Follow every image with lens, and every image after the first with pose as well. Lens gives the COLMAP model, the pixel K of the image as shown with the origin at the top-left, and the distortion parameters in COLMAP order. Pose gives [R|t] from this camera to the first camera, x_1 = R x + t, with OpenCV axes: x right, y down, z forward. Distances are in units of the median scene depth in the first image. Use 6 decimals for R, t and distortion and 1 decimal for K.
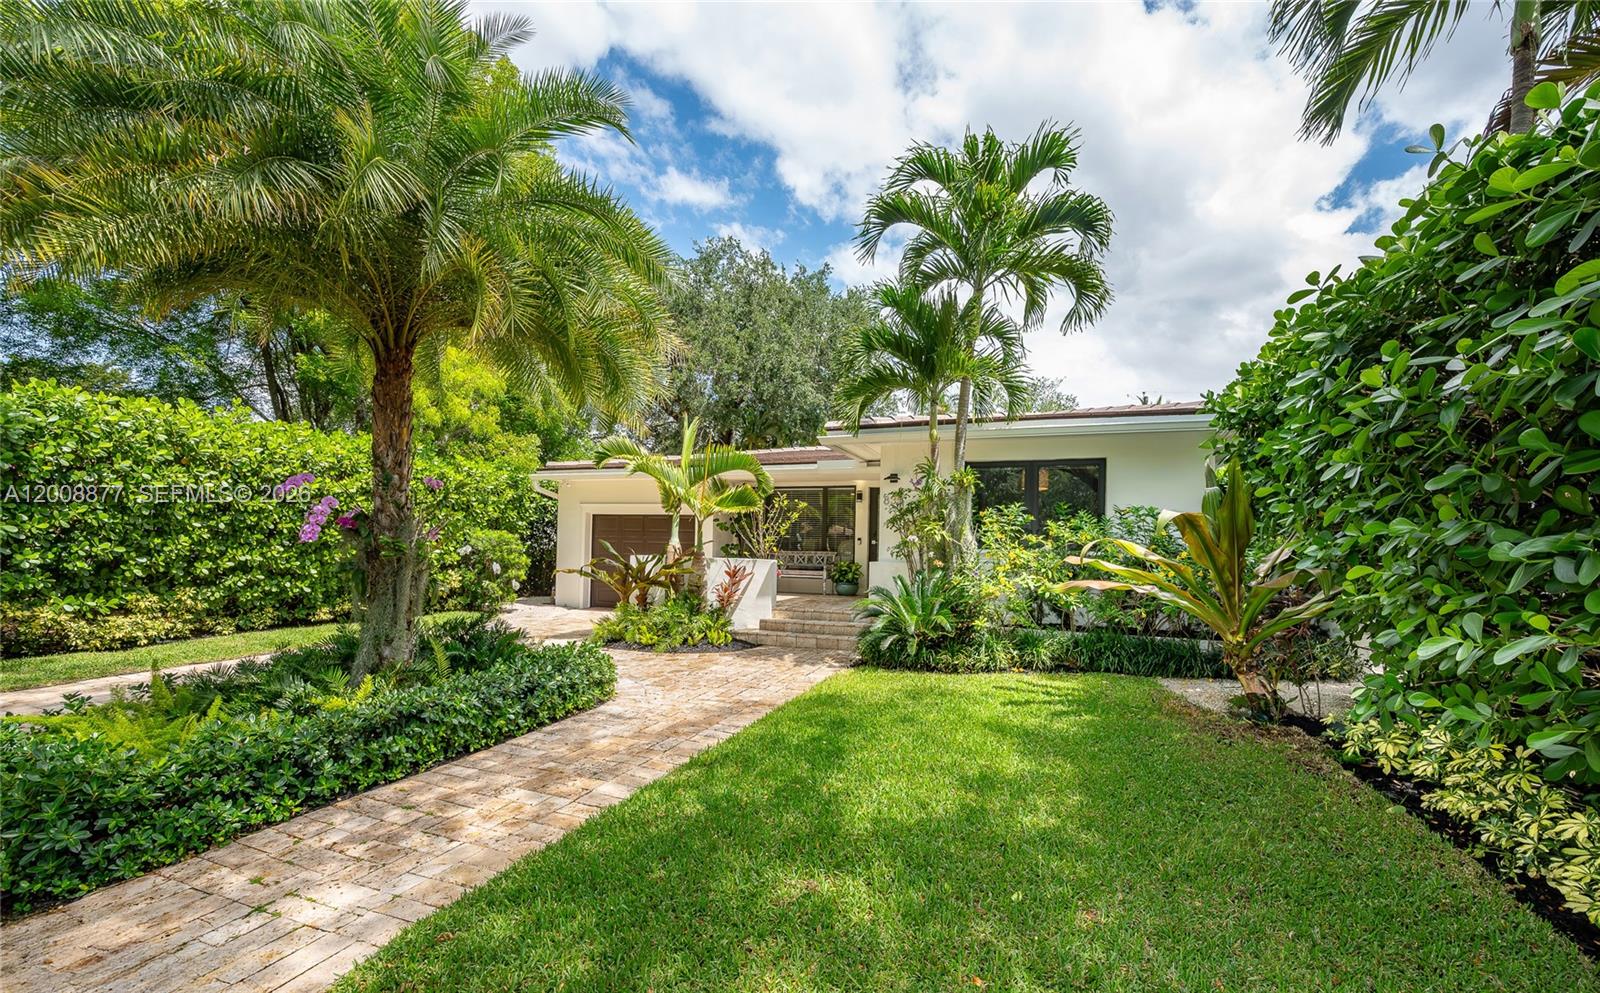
lens RADIAL K [[624.5, 0, 761.5], [0, 624.5, 552.1], [0, 0, 1]] dist [0.000770, 0.000000]
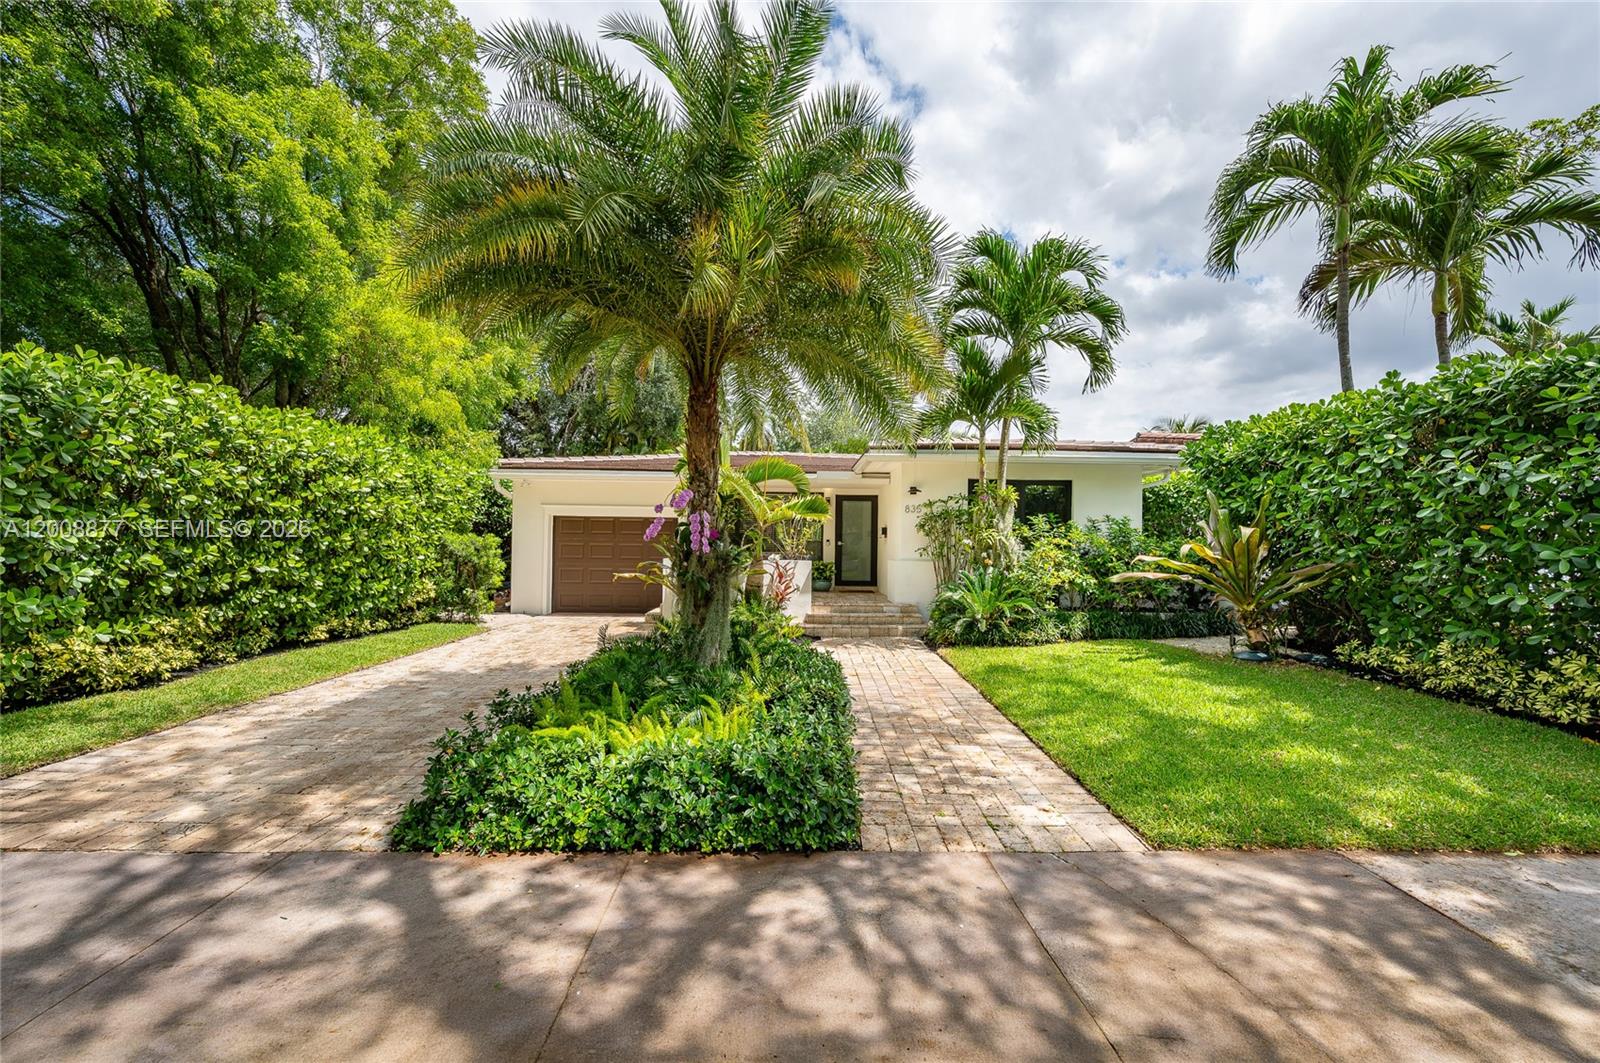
lens RADIAL K [[632.0, 0, 782.9], [0, 632.0, 539.8], [0, 0, 1]] dist [-0.000923, 0.000003]
pose [[0.935710, -0.004897, 0.352737, -0.450205], [0.010026, 0.999869, -0.012715, -0.011772], [-0.352629, 0.015434, 0.935636, -0.039281]]
